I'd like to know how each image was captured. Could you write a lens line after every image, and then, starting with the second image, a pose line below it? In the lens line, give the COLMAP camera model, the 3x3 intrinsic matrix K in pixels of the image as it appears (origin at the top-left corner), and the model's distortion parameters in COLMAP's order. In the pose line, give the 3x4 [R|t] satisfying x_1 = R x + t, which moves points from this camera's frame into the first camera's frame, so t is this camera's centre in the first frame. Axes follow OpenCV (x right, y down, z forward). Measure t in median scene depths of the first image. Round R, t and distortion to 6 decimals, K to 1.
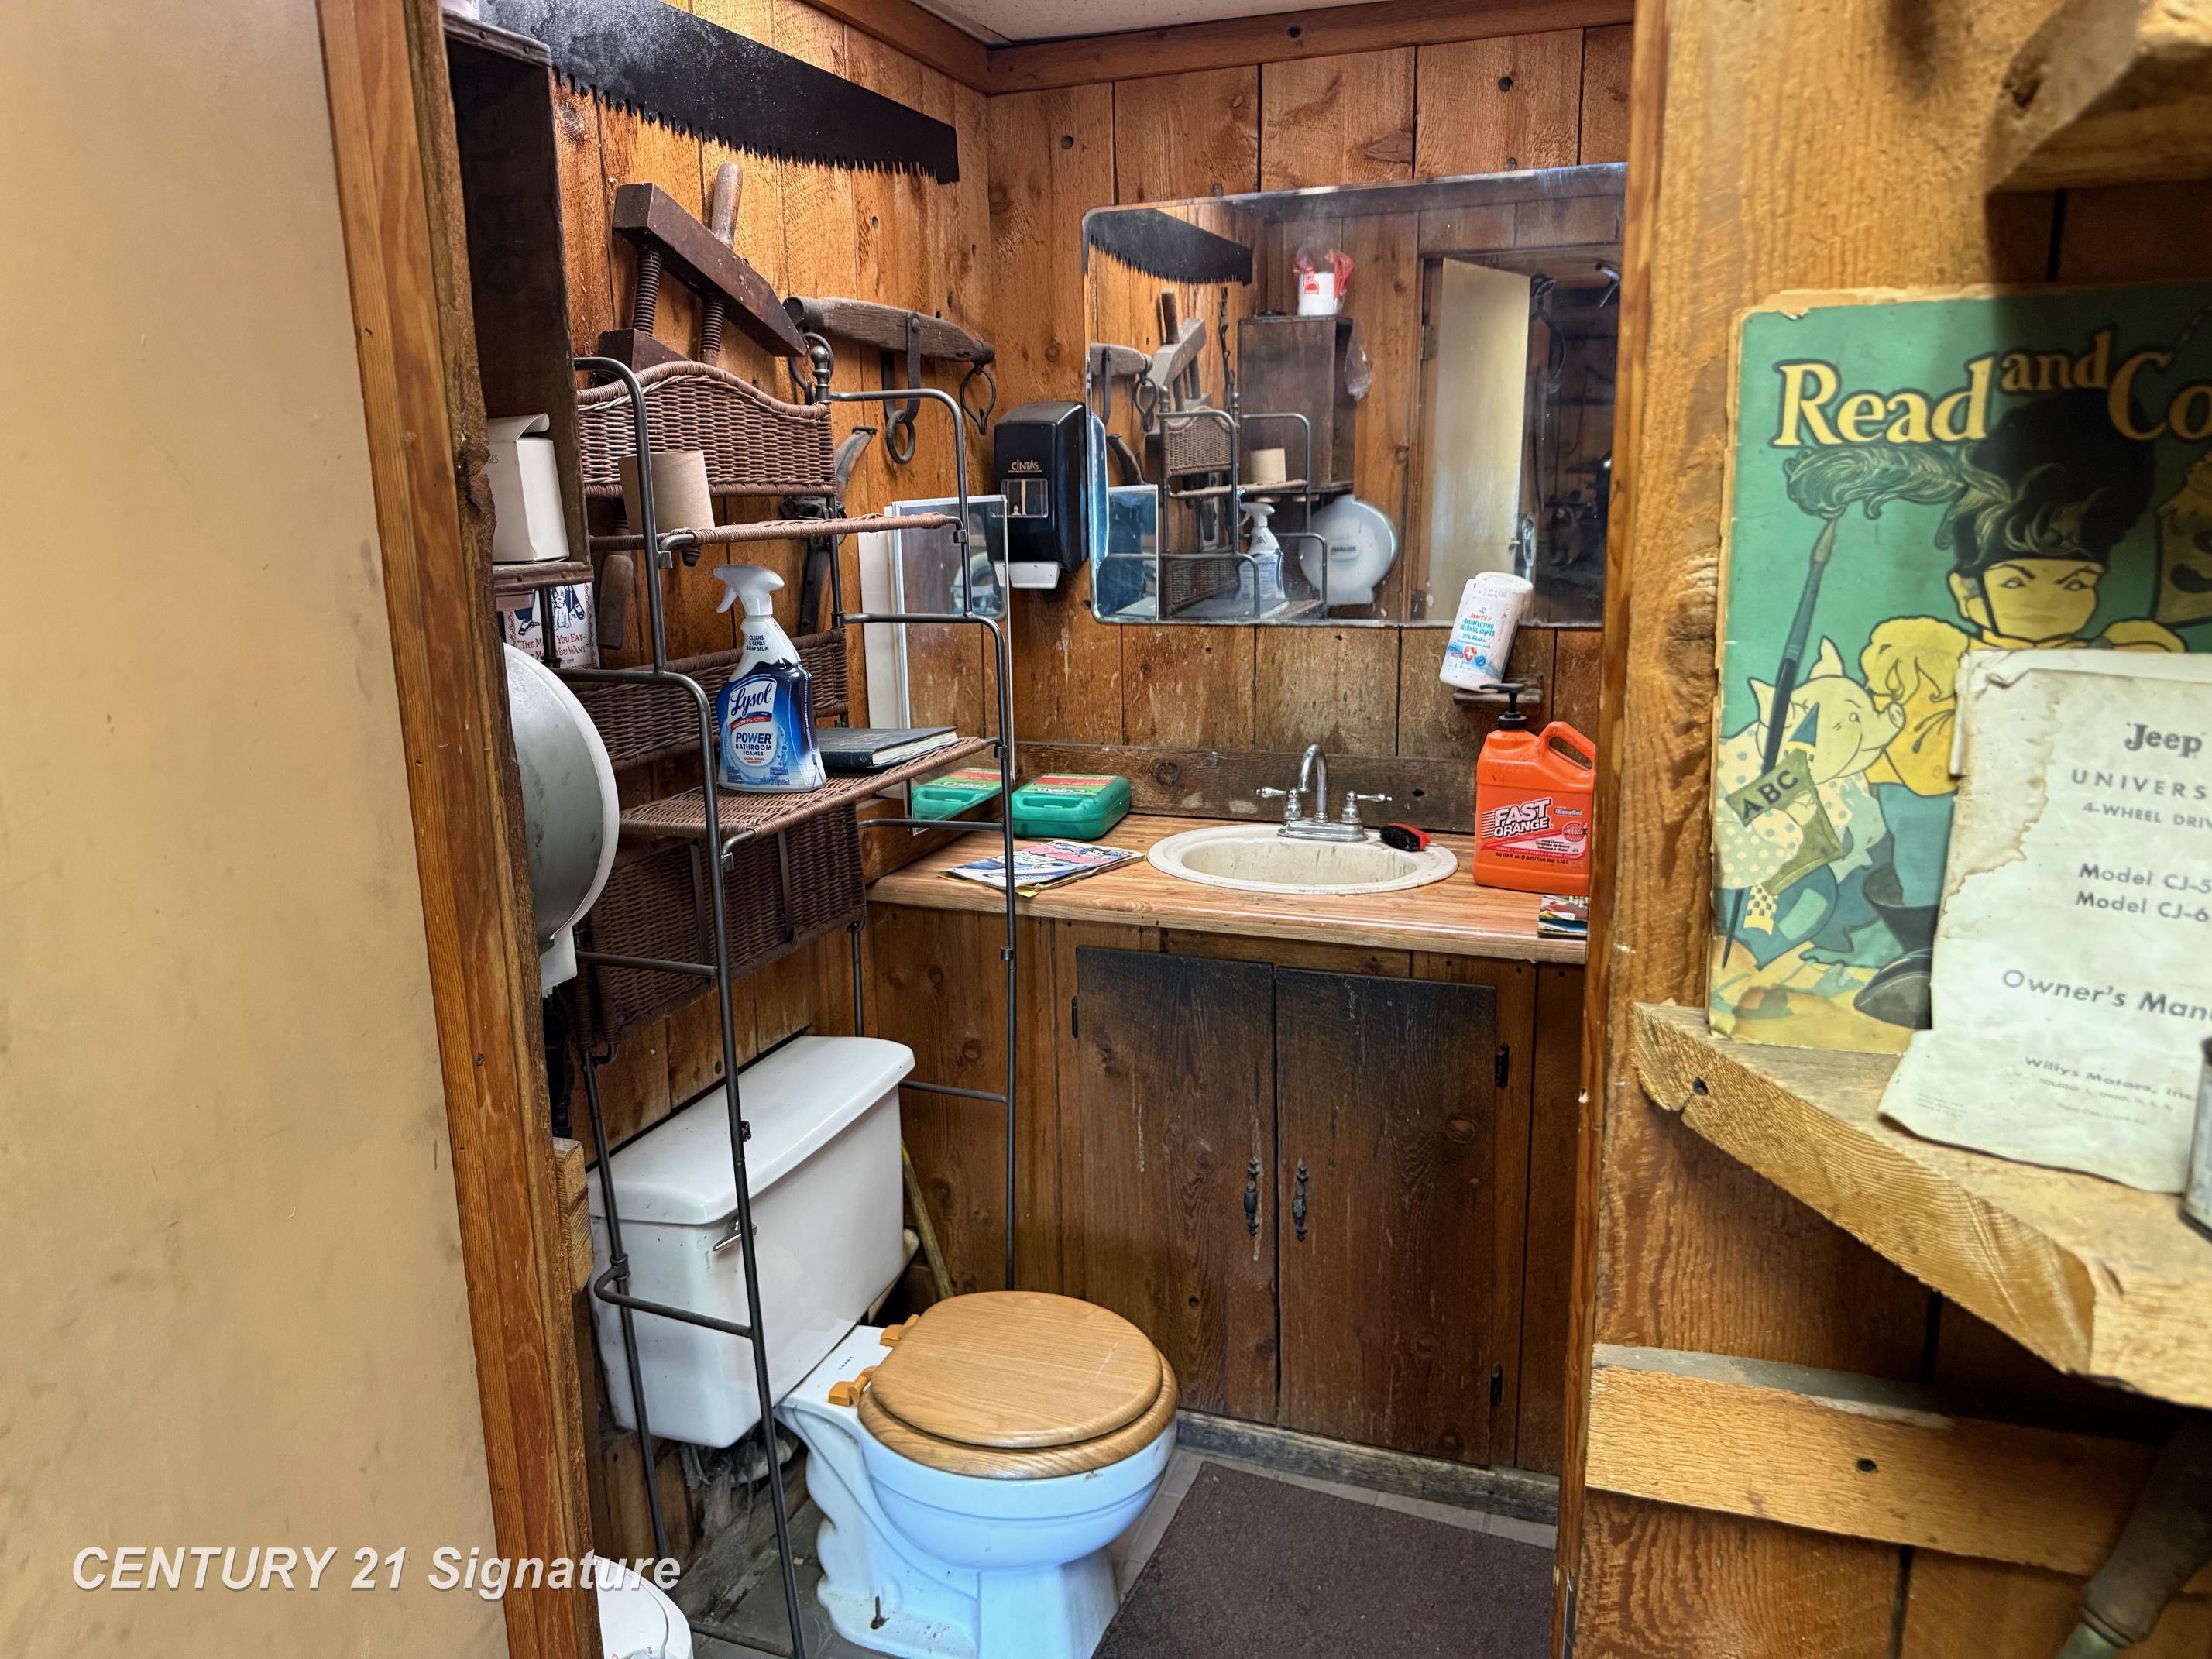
lens RADIAL K [[1586.5, 0, 1119.1], [0, 1586.5, 838.1], [0, 0, 1]] dist [0.034664, -0.043147]
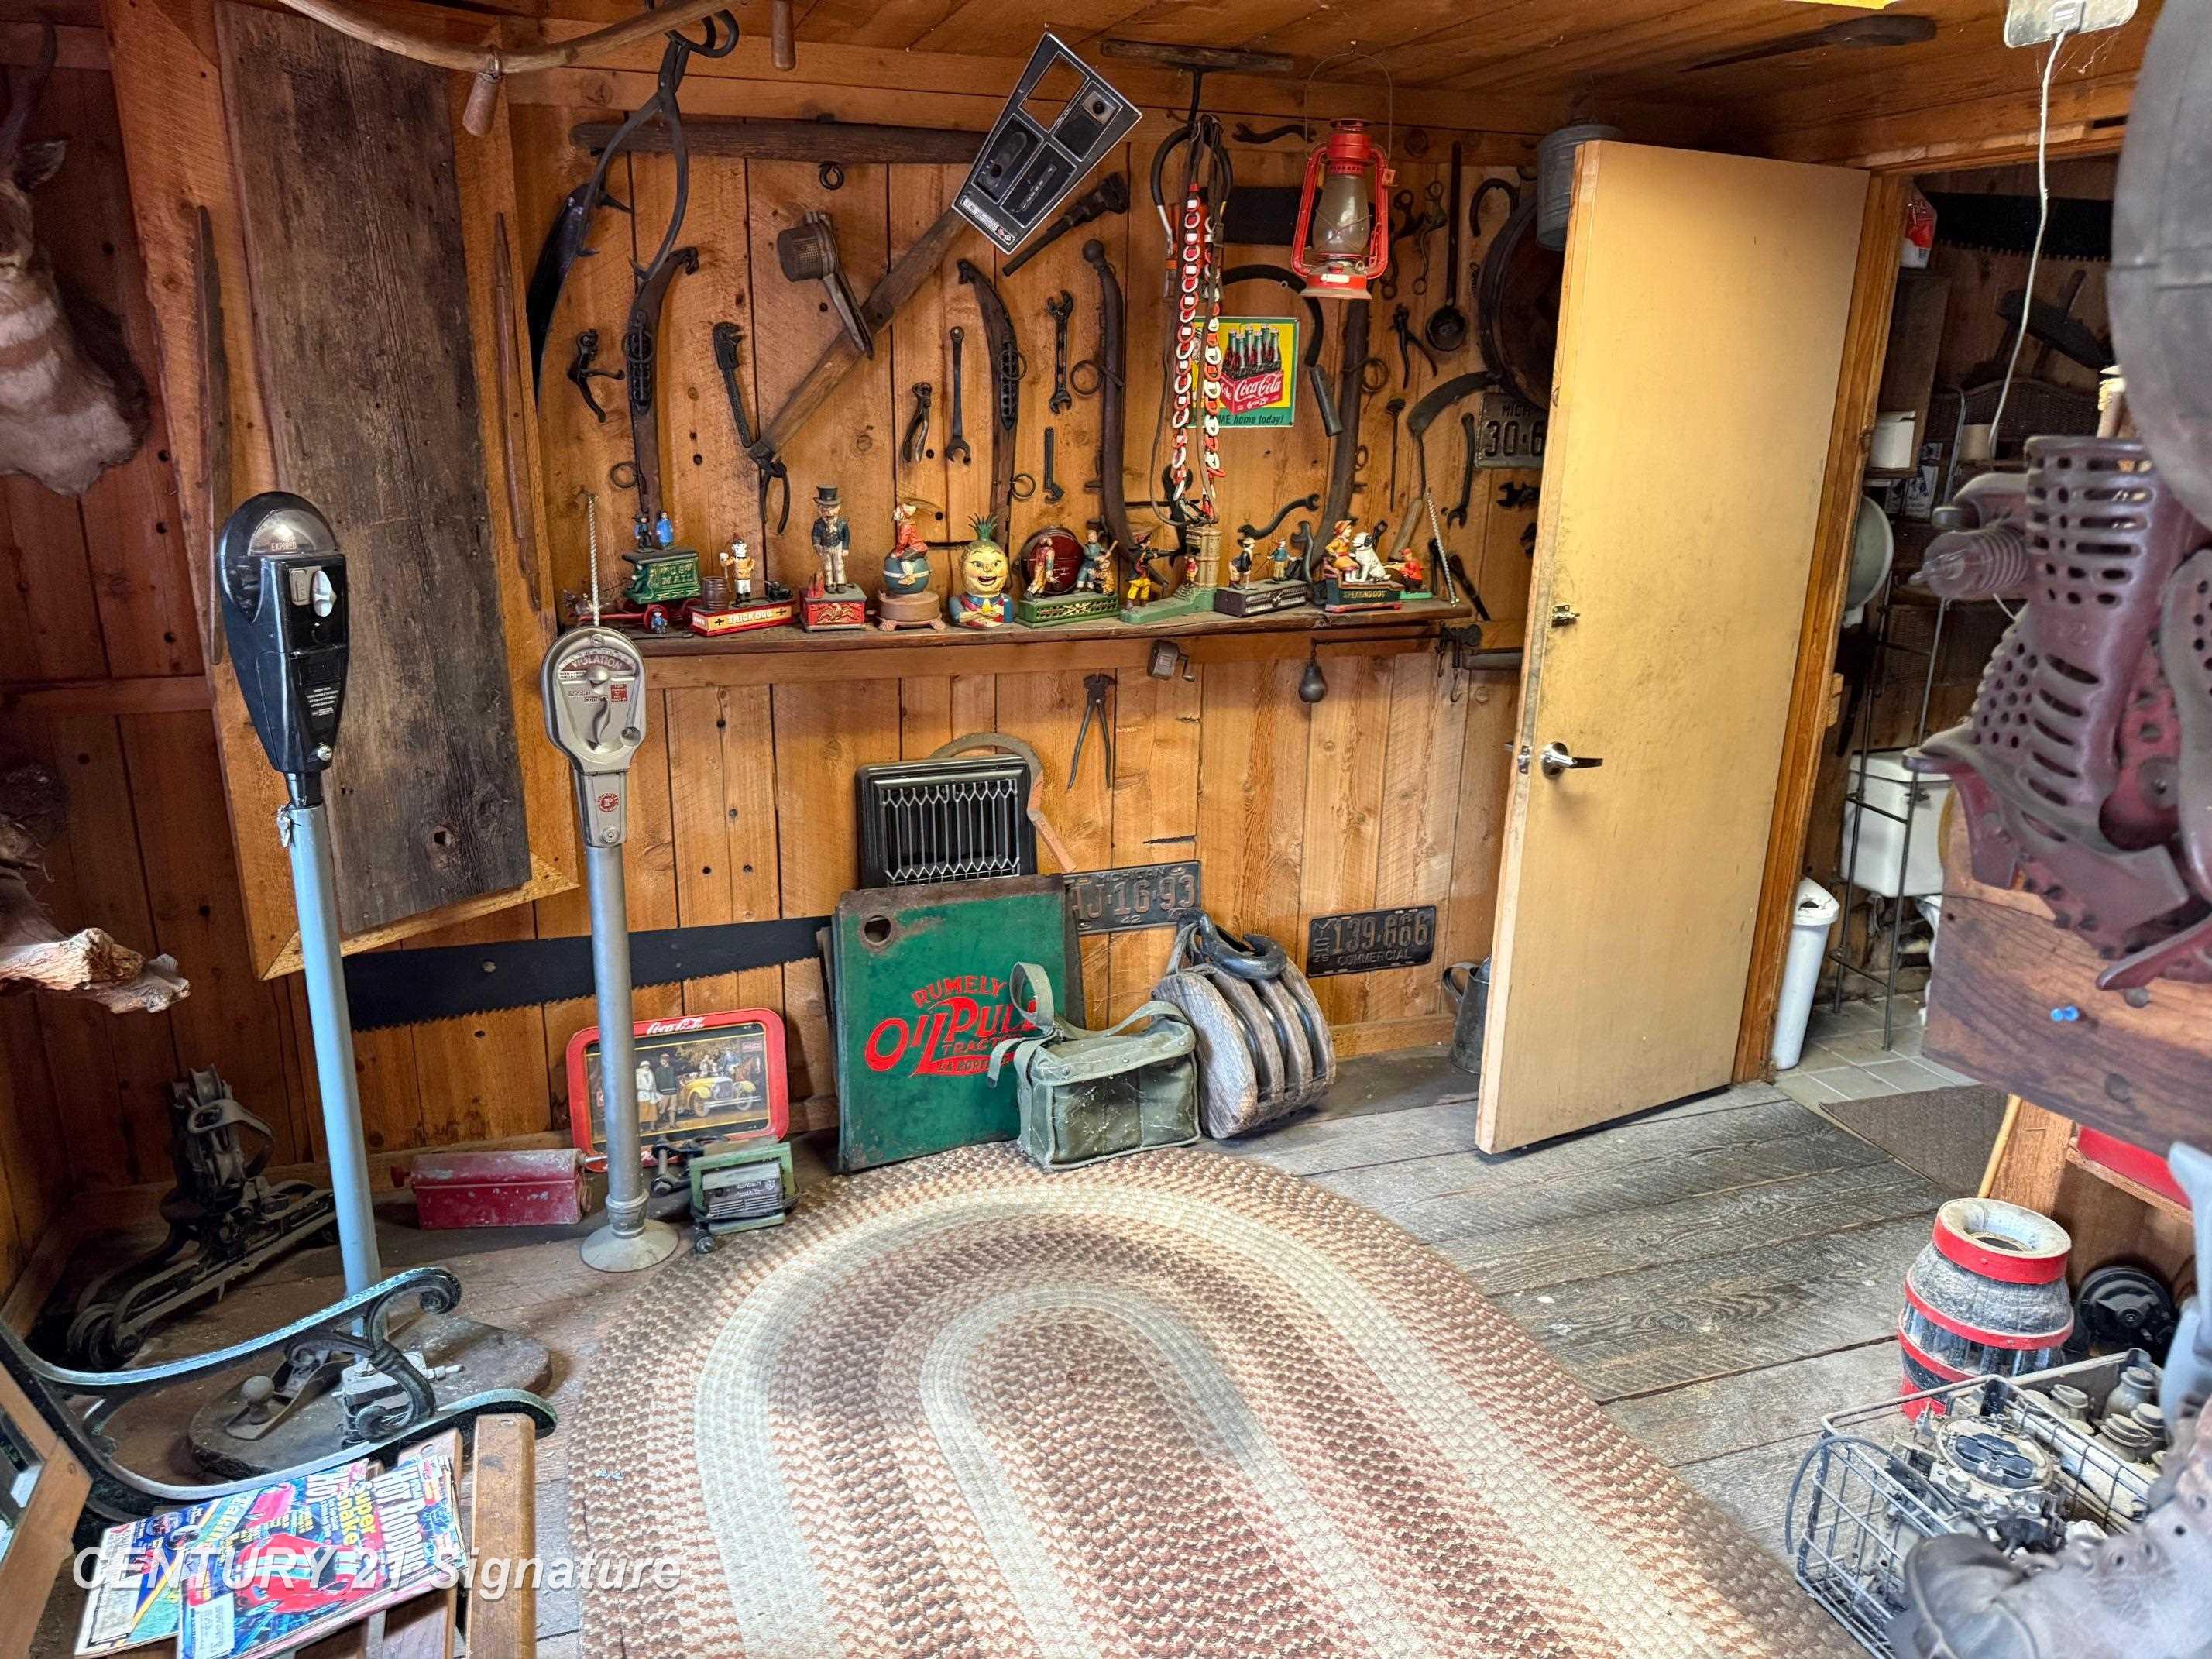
lens RADIAL K [[1586.5, 0, 1119.1], [0, 1586.5, 838.1], [0, 0, 1]] dist [0.034664, -0.043147]
pose [[0.631722, 0.263603, -0.729000, 0.821700], [-0.209794, 0.963451, 0.166580, 0.221029], [0.746267, 0.047708, 0.663935, -1.514193]]
